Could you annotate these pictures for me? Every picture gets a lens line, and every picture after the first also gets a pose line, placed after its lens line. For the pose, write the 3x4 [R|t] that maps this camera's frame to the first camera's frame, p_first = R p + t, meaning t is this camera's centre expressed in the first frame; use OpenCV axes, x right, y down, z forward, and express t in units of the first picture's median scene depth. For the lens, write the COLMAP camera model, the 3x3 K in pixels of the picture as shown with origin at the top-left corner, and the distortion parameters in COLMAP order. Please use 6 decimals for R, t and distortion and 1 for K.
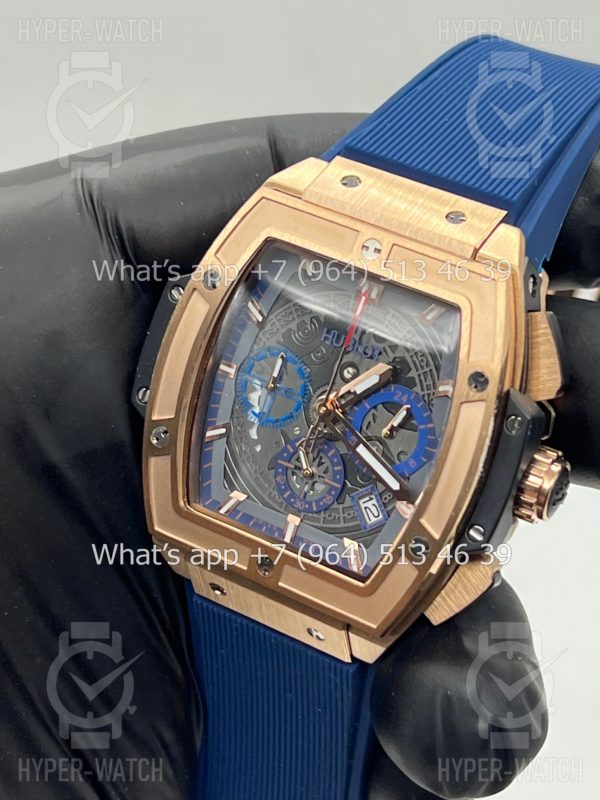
lens RADIAL K [[1784.8, 0, 300.0], [0, 1784.8, 400.0], [0, 0, 1]] dist [0.145542, 0.091709]
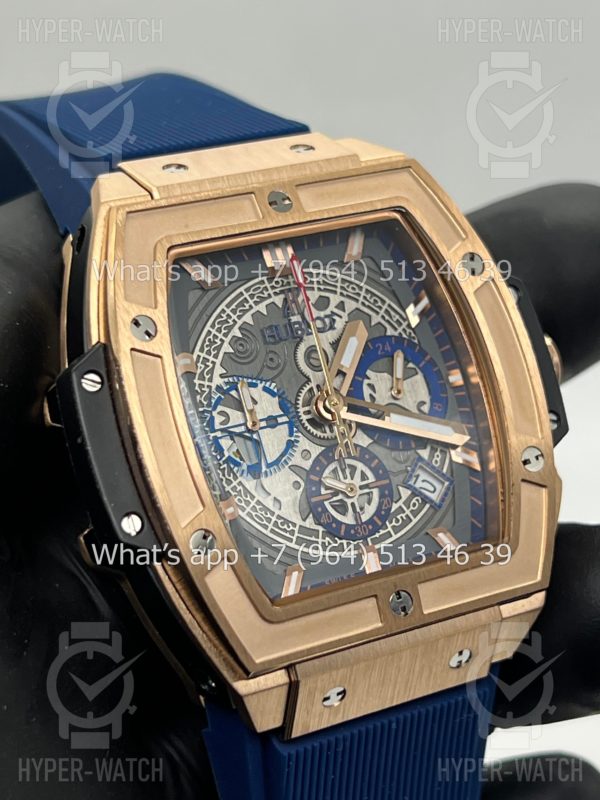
lens RADIAL K [[1867.3, 0, 300.0], [0, 1867.3, 400.0], [0, 0, 1]] dist [0.226958, -0.042861]
pose [[0.504412, -0.369463, 0.780427, -0.639824], [0.569926, 0.821440, 0.020520, -0.021561], [-0.648655, 0.434435, 0.624911, 0.481725]]
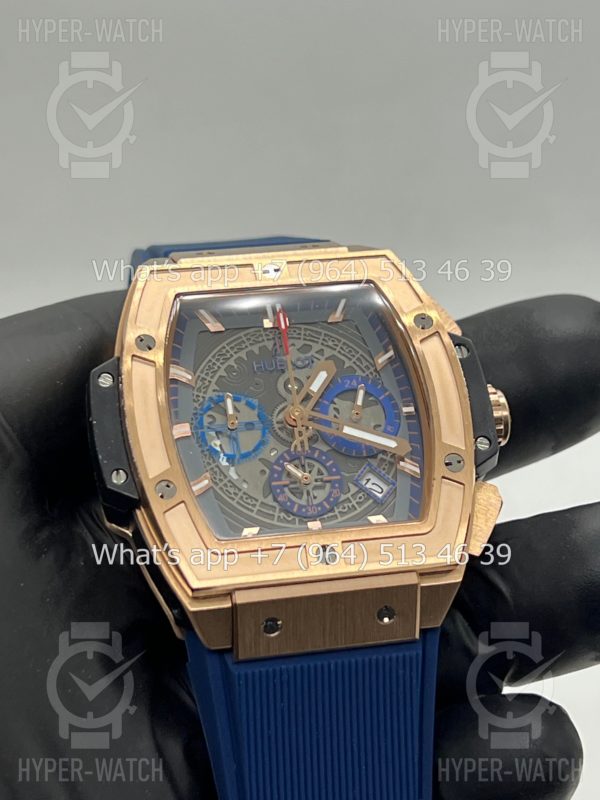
lens RADIAL K [[1867.3, 0, 300.0], [0, 1867.3, 400.0], [0, 0, 1]] dist [0.226958, -0.042861]
pose [[0.728751, -0.169438, 0.663485, -0.704016], [0.494031, 0.801028, -0.338064, 0.366302], [-0.474189, 0.574147, 0.667458, 0.260388]]
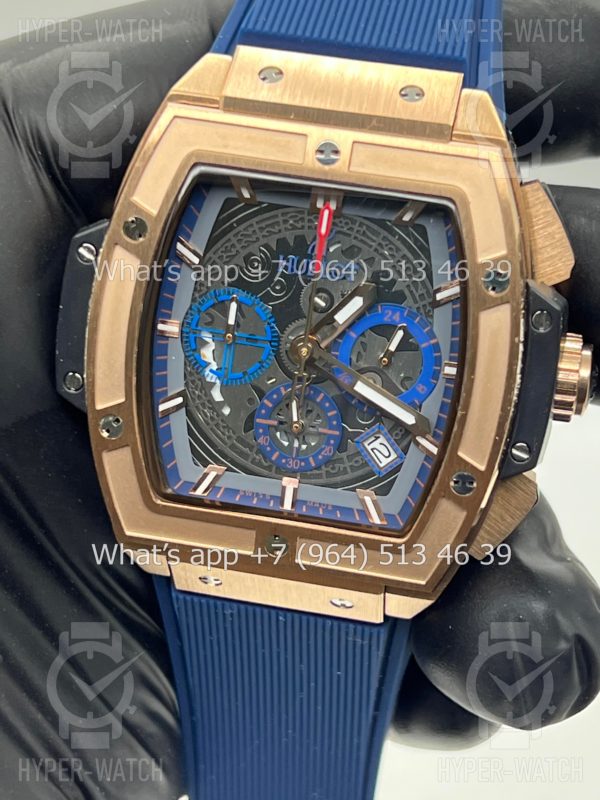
lens RADIAL K [[1784.8, 0, 300.0], [0, 1784.8, 400.0], [0, 0, 1]] dist [0.145542, 0.091709]
pose [[0.942958, -0.244921, 0.225487, -0.182611], [0.217005, 0.965846, 0.141602, -0.091151], [-0.252467, -0.084593, 0.963901, 0.184517]]
